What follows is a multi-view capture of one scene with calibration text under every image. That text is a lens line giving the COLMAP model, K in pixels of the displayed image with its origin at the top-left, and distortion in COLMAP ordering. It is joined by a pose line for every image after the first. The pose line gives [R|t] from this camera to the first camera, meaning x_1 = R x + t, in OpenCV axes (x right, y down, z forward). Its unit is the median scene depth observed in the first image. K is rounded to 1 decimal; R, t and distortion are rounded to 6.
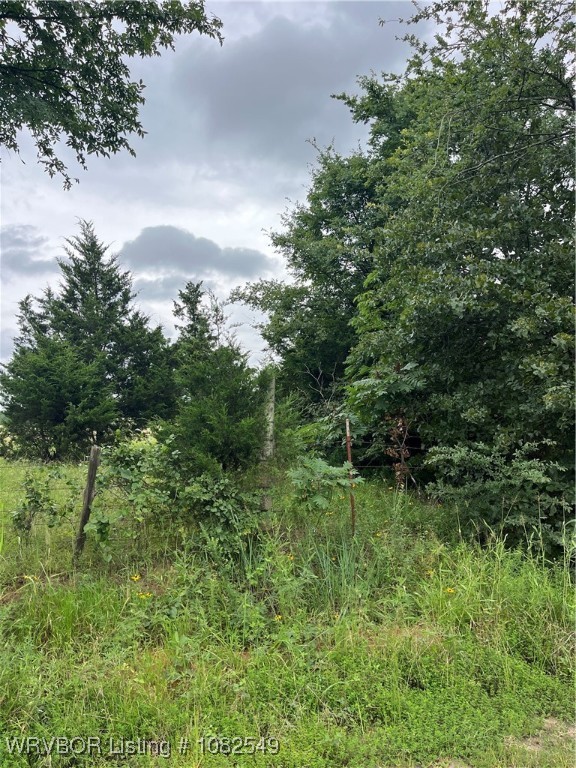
lens RADIAL K [[564.1, 0, 285.2], [0, 564.1, 387.5], [0, 0, 1]] dist [0.075020, -0.099673]
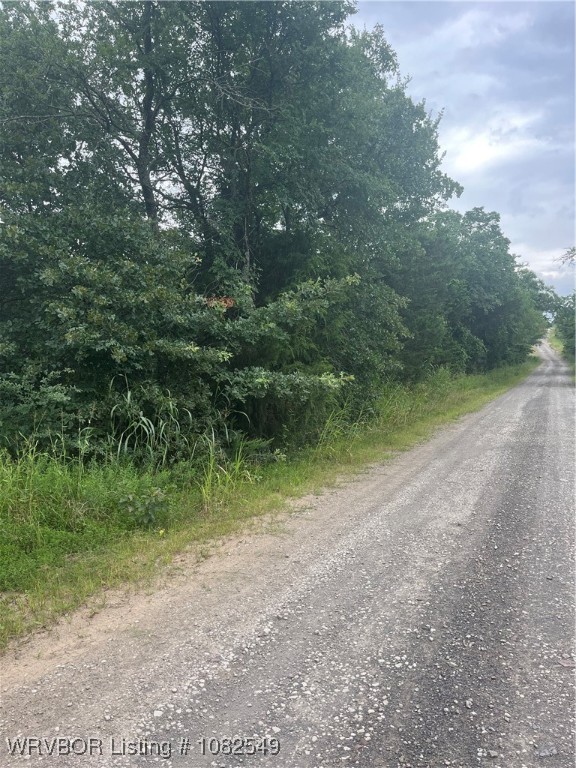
lens RADIAL K [[564.1, 0, 285.2], [0, 564.1, 387.5], [0, 0, 1]] dist [0.075020, -0.099673]
pose [[0.690764, -0.032669, 0.722342, -0.084369], [-0.044646, 0.995146, 0.087701, -0.000492], [-0.721701, -0.092831, 0.685952, -0.153346]]
